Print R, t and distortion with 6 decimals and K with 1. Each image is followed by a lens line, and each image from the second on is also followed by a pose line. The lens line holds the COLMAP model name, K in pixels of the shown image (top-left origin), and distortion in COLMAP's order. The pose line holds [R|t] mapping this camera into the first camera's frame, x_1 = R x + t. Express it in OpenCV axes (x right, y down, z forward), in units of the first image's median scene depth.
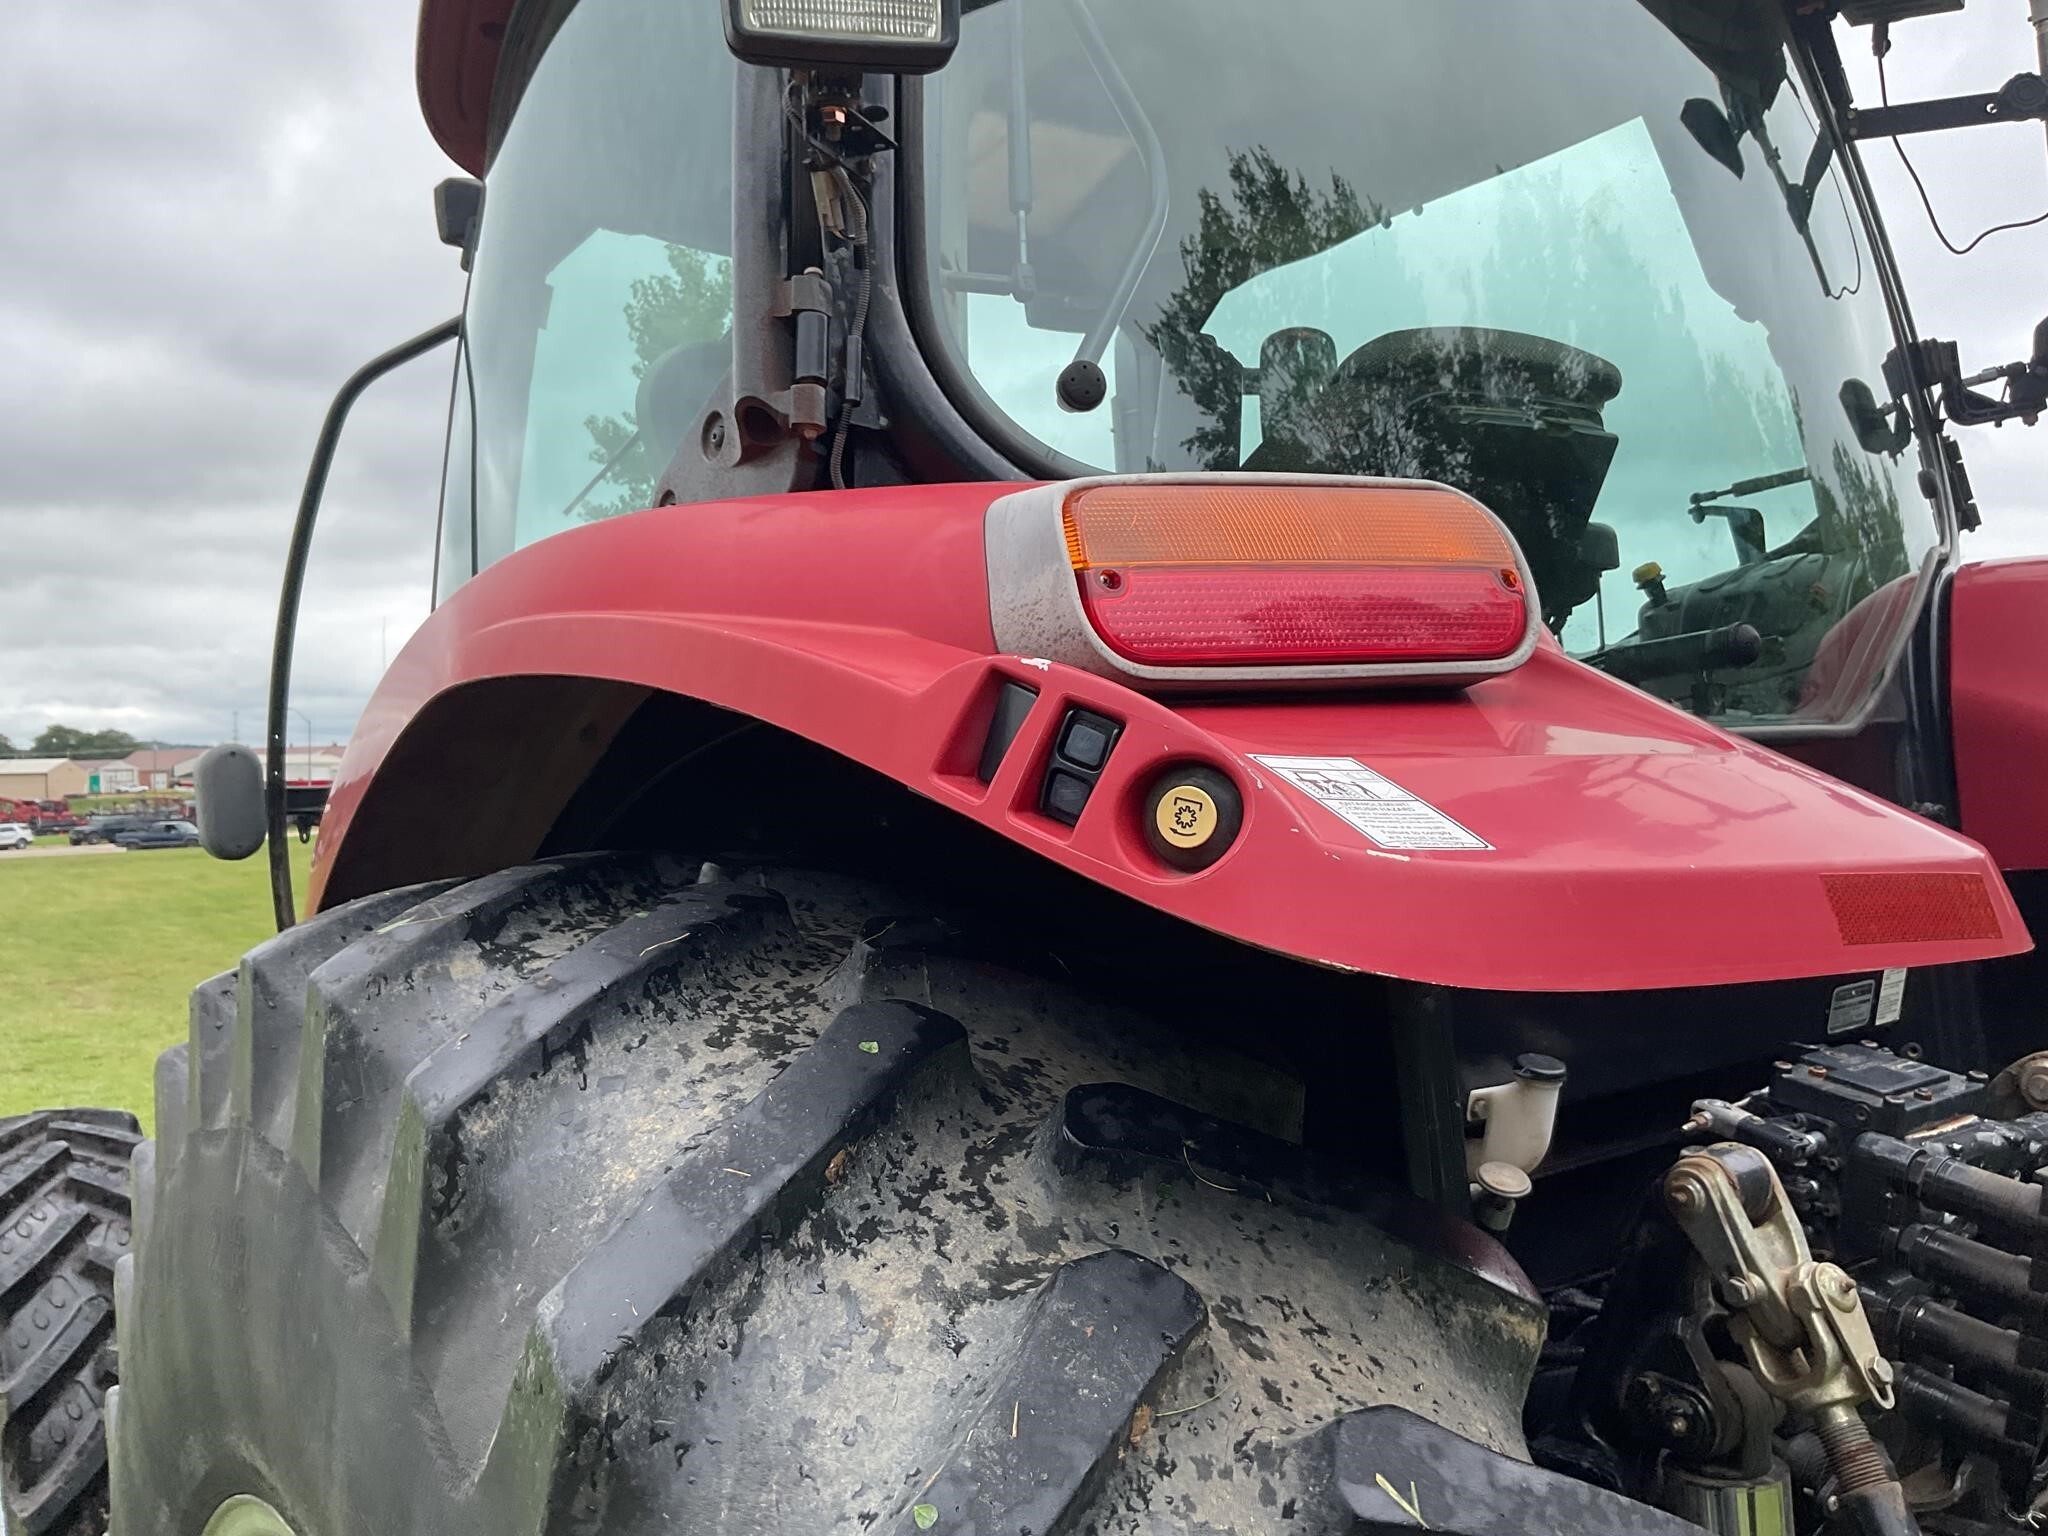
lens RADIAL K [[1734.6, 0, 1016.6], [0, 1734.6, 755.9], [0, 0, 1]] dist [0.073898, -0.160085]
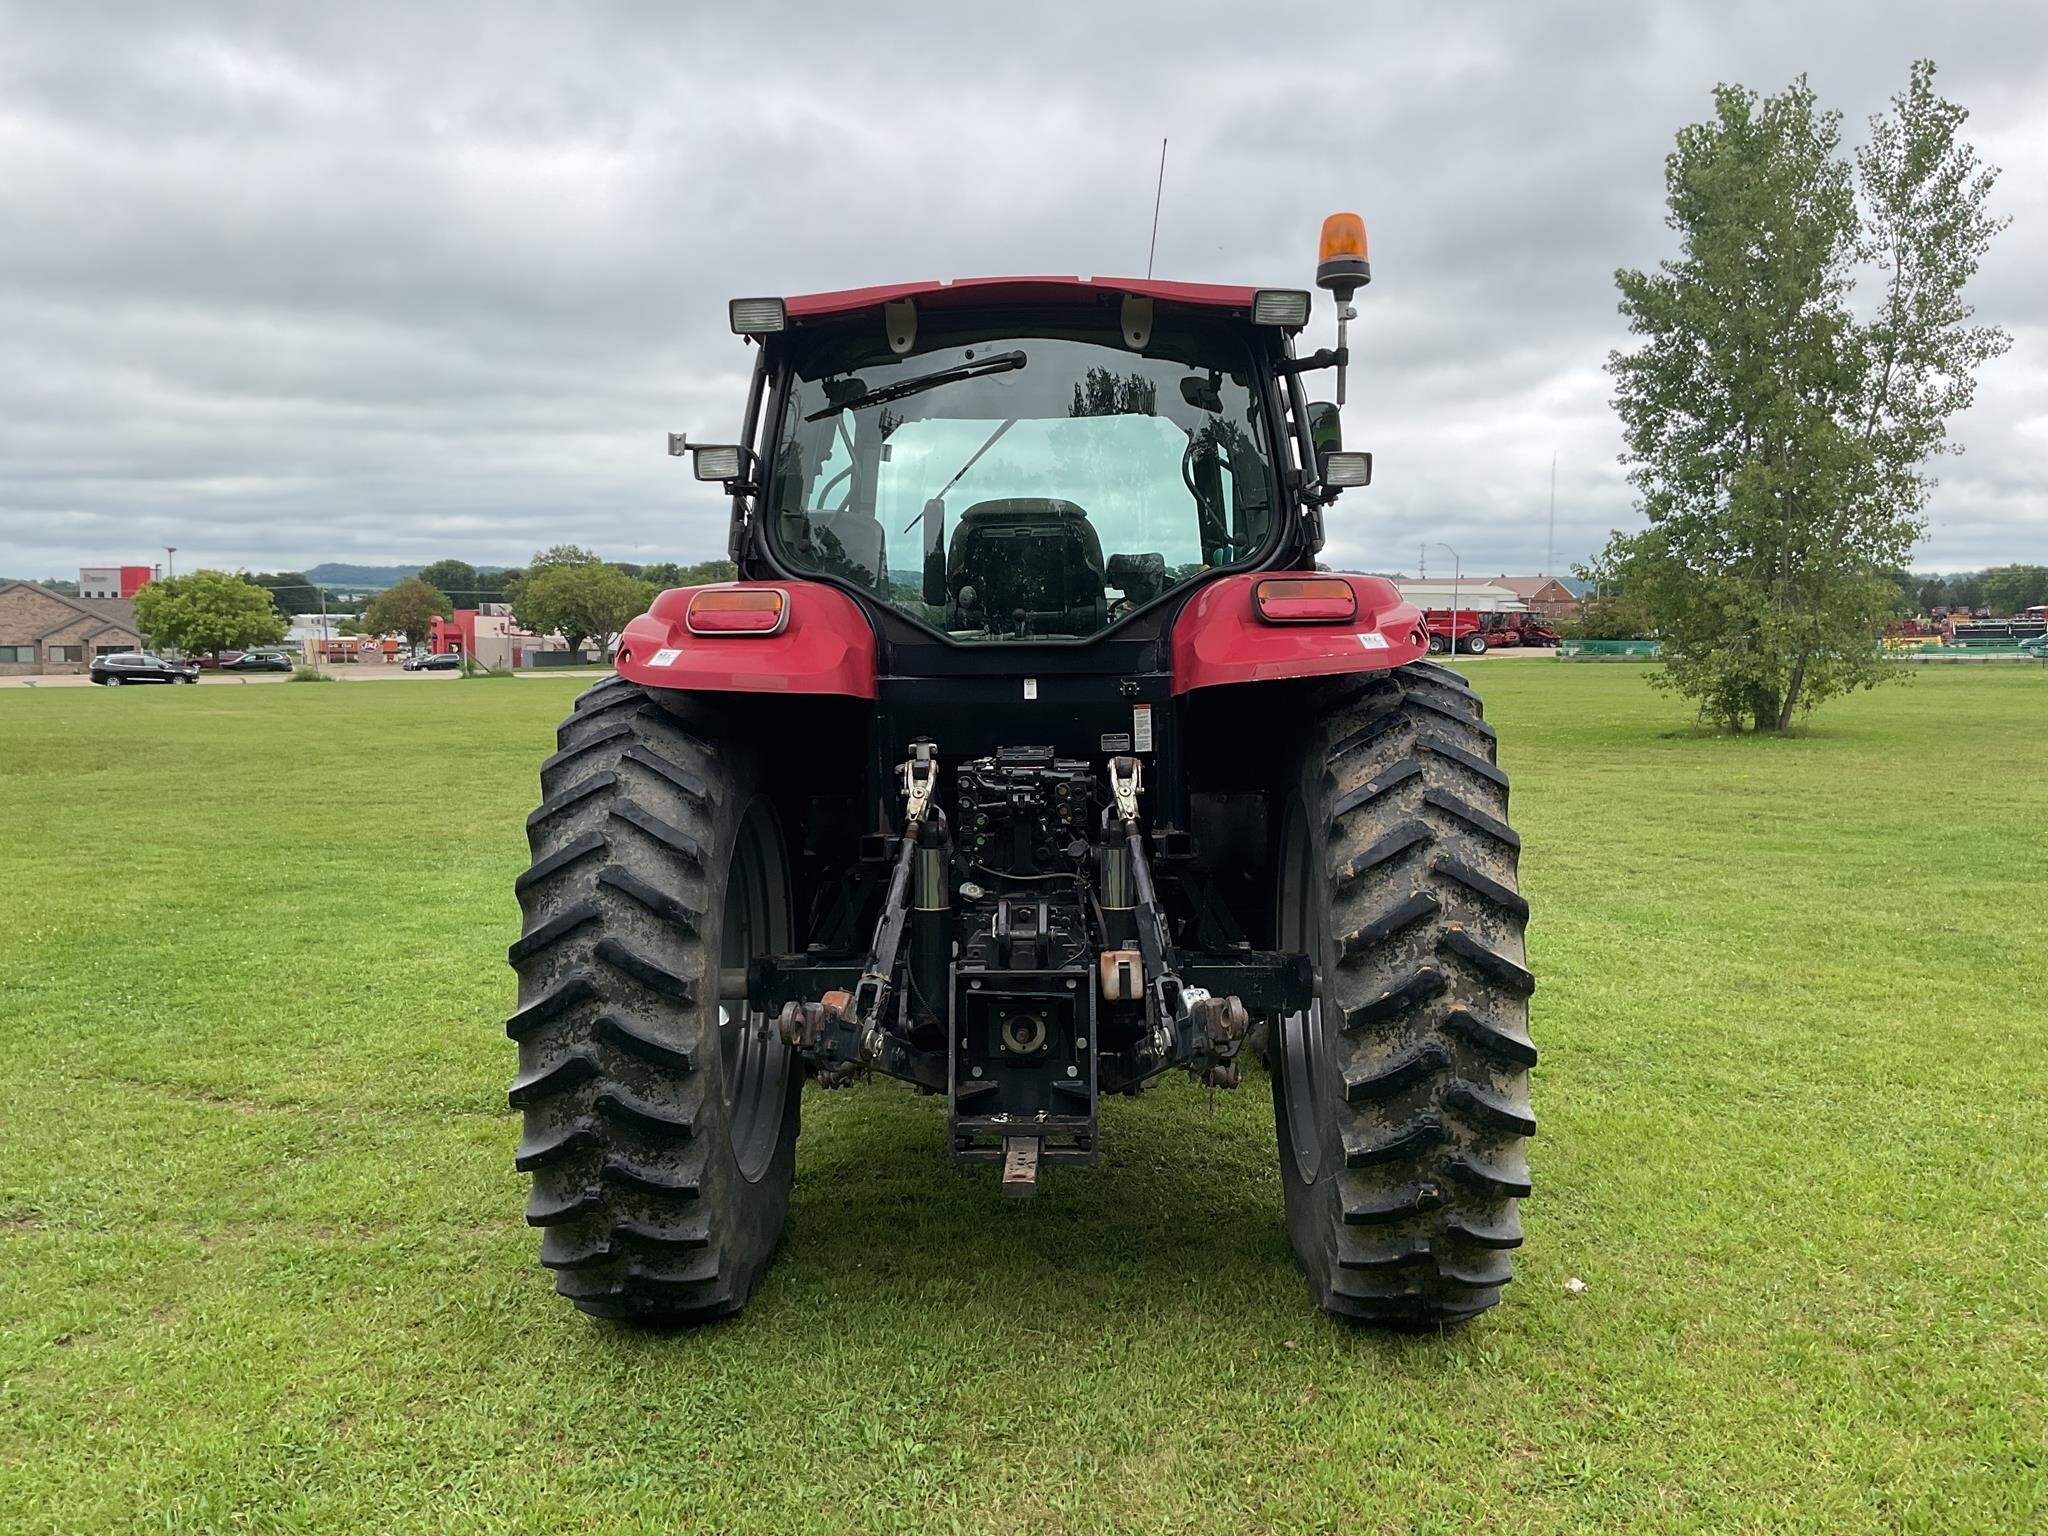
lens RADIAL K [[1721.7, 0, 999.3], [0, 1721.7, 760.9], [0, 0, 1]] dist [0.081090, -0.136187]
pose [[0.786776, 0.080480, -0.611970, 2.887675], [-0.018155, 0.994052, 0.107386, -0.170026], [0.616972, -0.073378, 0.783557, -1.820182]]
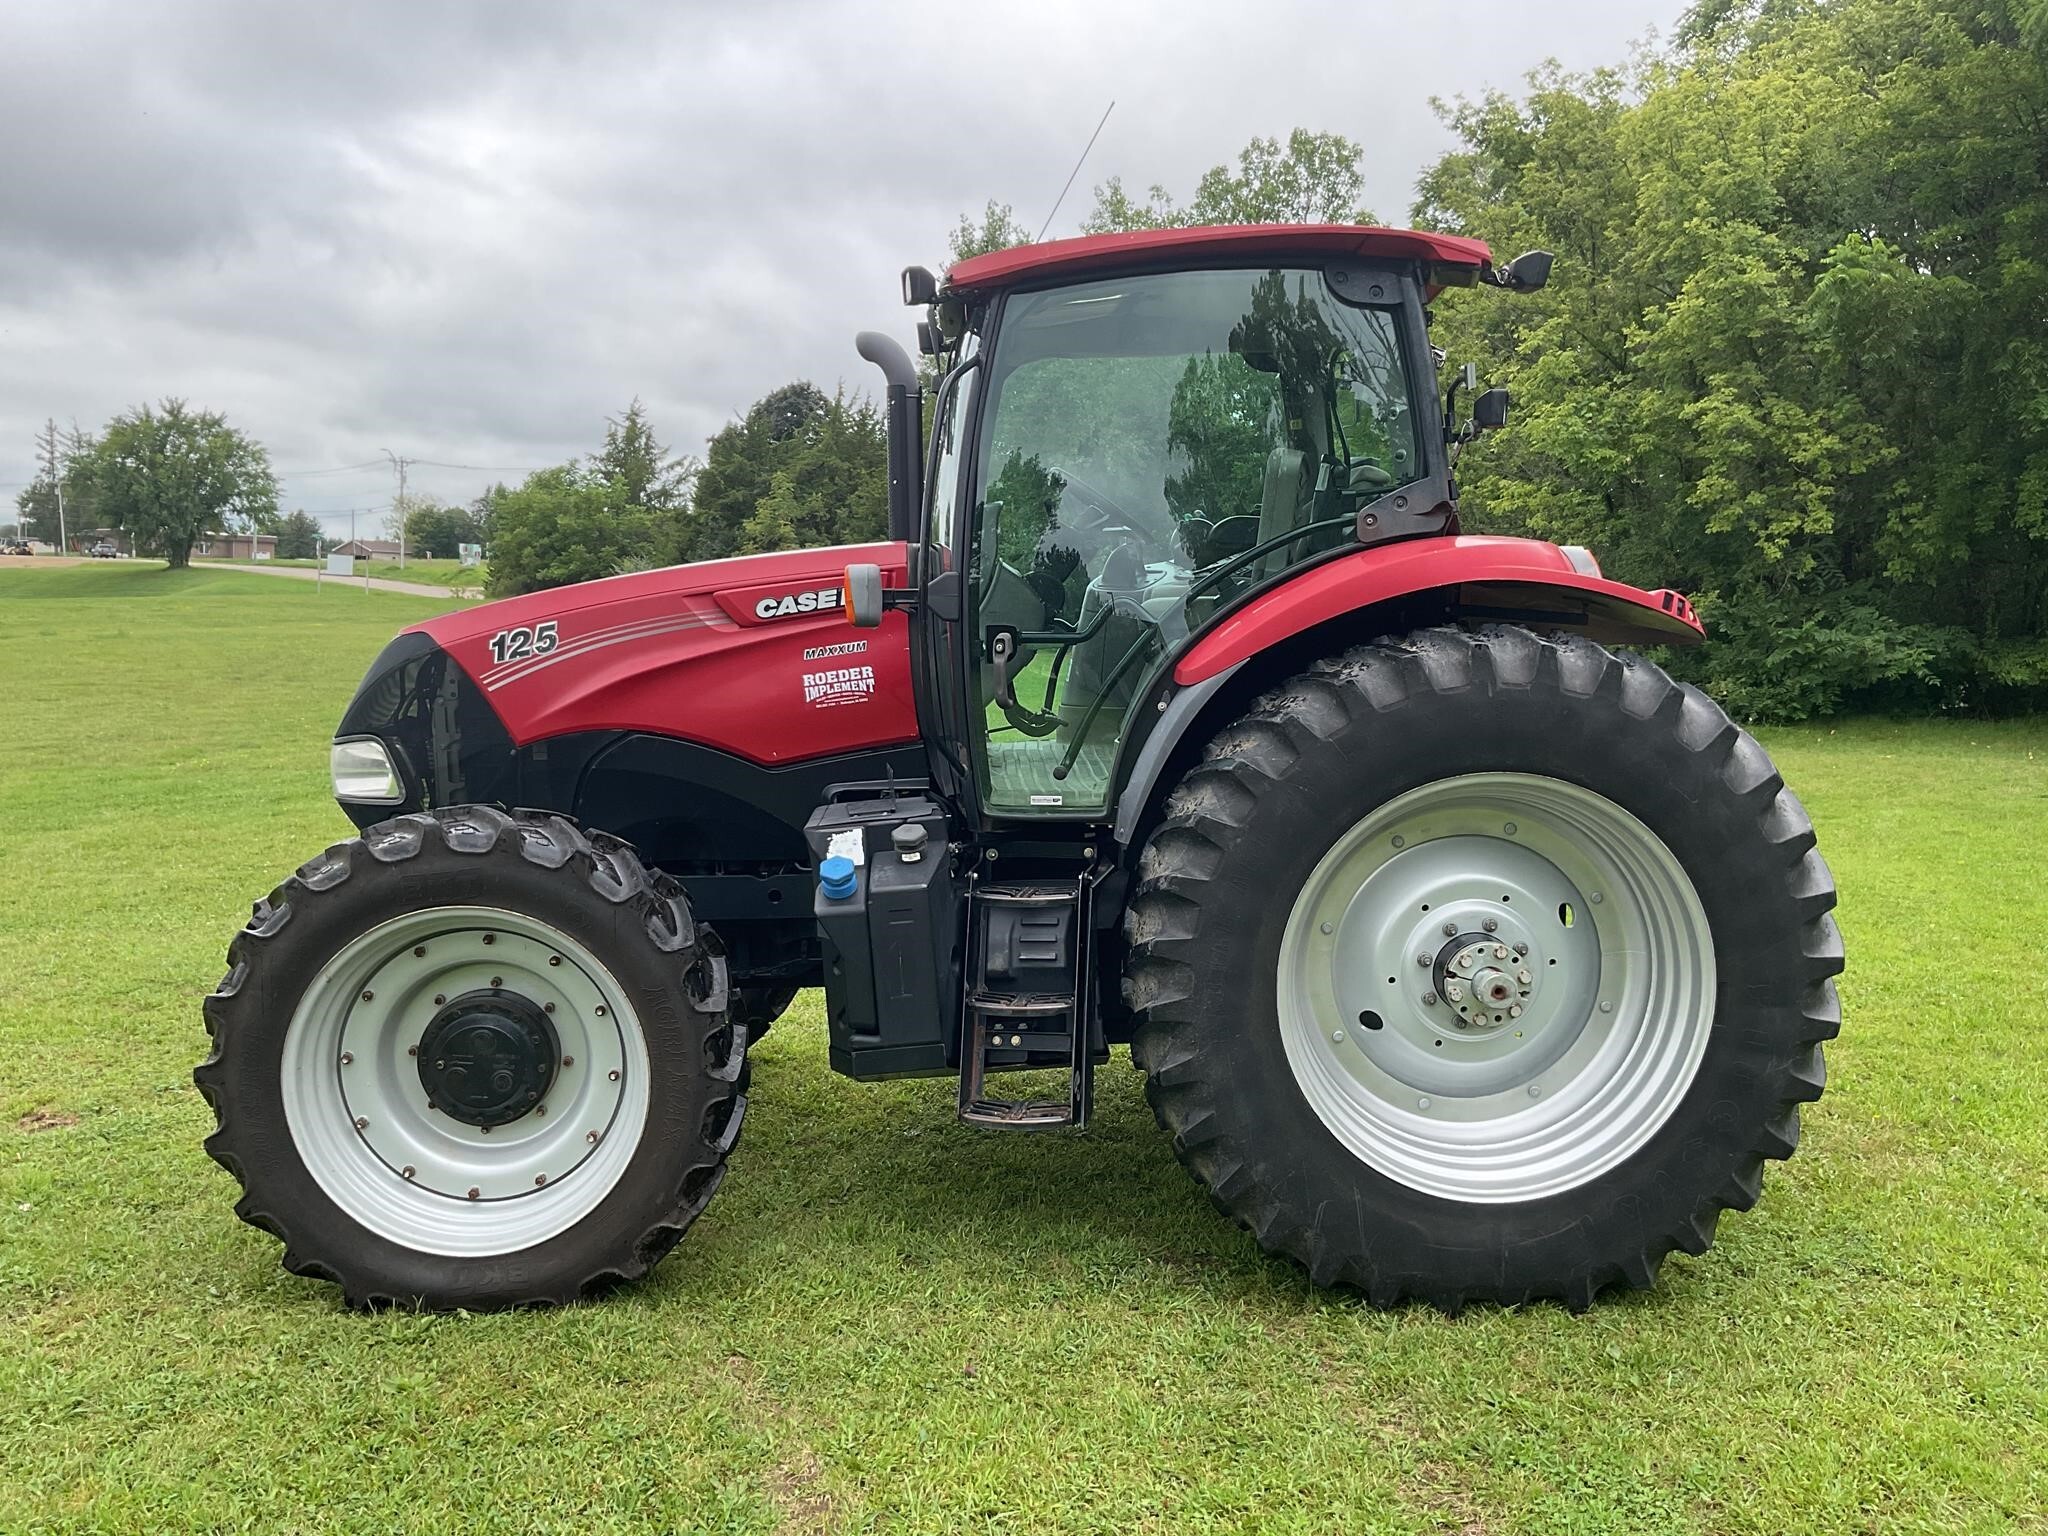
lens RADIAL K [[1721.7, 0, 999.3], [0, 1721.7, 760.9], [0, 0, 1]] dist [0.081090, -0.136187]
pose [[0.552852, -0.034284, 0.832574, -3.855654], [-0.047904, 0.996193, 0.072831, 0.125083], [-0.831901, -0.080148, 0.549105, -0.295726]]
